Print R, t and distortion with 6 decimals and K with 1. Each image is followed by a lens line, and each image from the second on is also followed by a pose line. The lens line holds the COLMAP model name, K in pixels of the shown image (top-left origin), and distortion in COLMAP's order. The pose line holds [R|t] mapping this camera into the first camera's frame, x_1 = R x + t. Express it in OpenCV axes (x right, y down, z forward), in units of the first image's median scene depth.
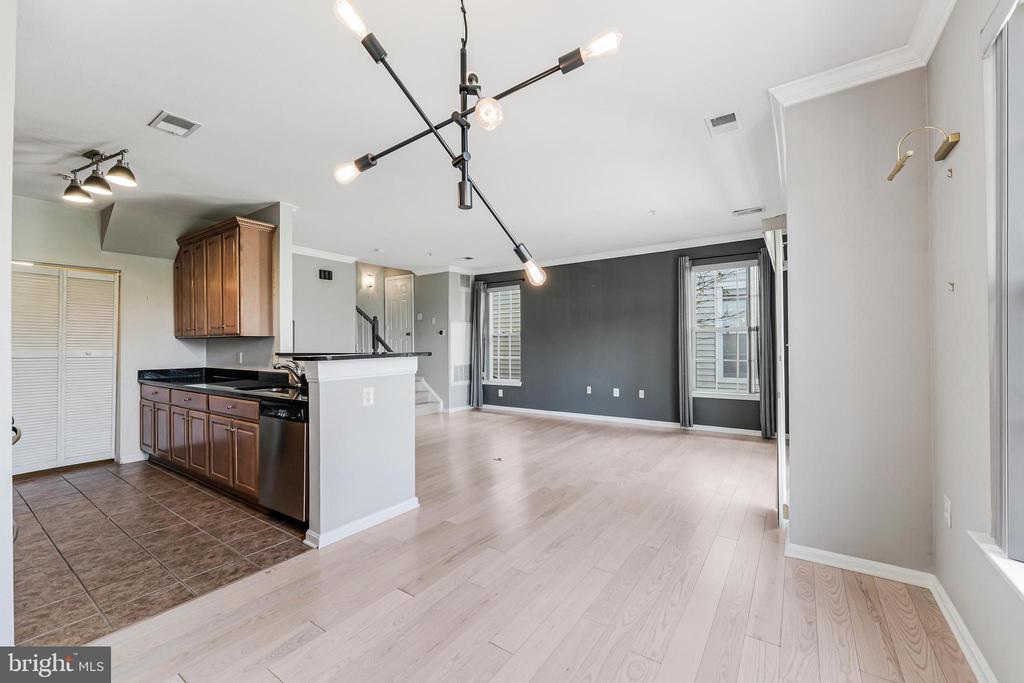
lens RADIAL K [[413.8, 0, 516.0], [0, 413.8, 344.9], [0, 0, 1]] dist [0.000369, 0.000754]
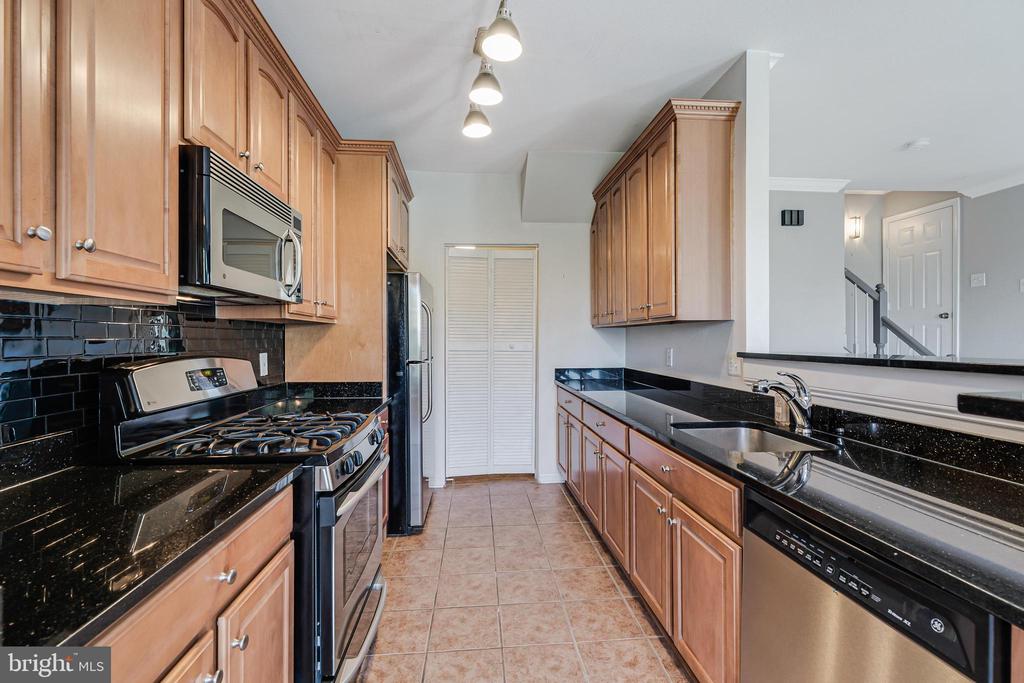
lens RADIAL K [[459.1, 0, 516.2], [0, 459.1, 339.8], [0, 0, 1]] dist [-0.000344, -0.000192]
pose [[0.638843, 0.005493, -0.769318, -0.291272], [0.000279, 0.999973, 0.007373, 0.000012], [0.769337, -0.004925, 0.638824, 0.390841]]
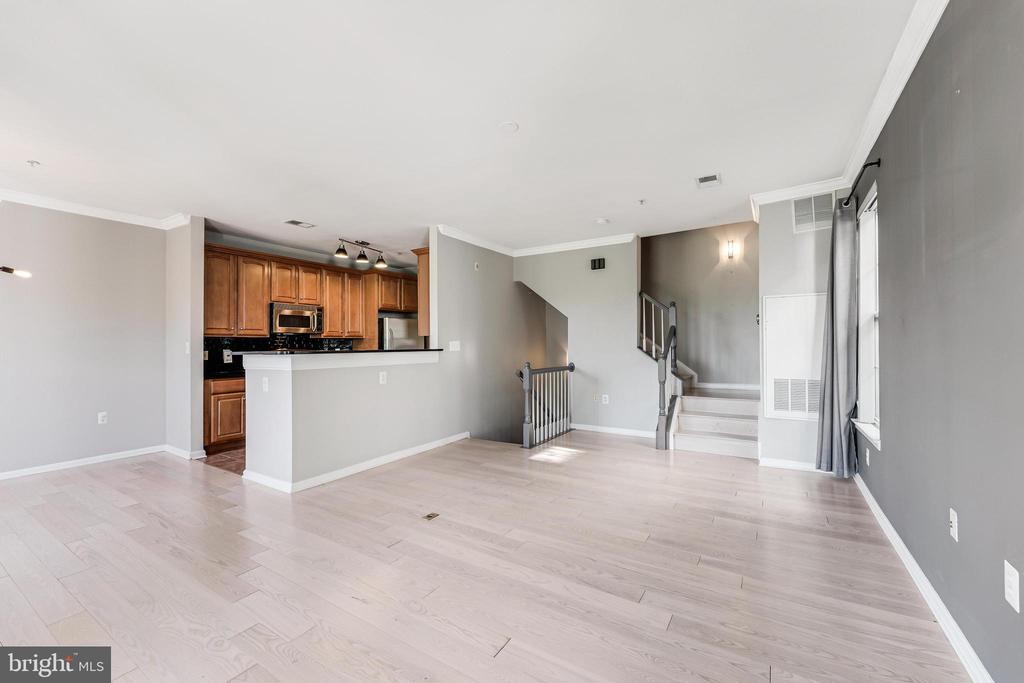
lens RADIAL K [[413.8, 0, 516.2], [0, 413.8, 343.0], [0, 0, 1]] dist [0.000369, 0.000754]
pose [[0.042315, 0.006374, -0.999084, 0.617734], [0.008912, 0.999937, 0.006757, -0.005172], [0.999065, -0.009189, 0.042255, 1.098200]]
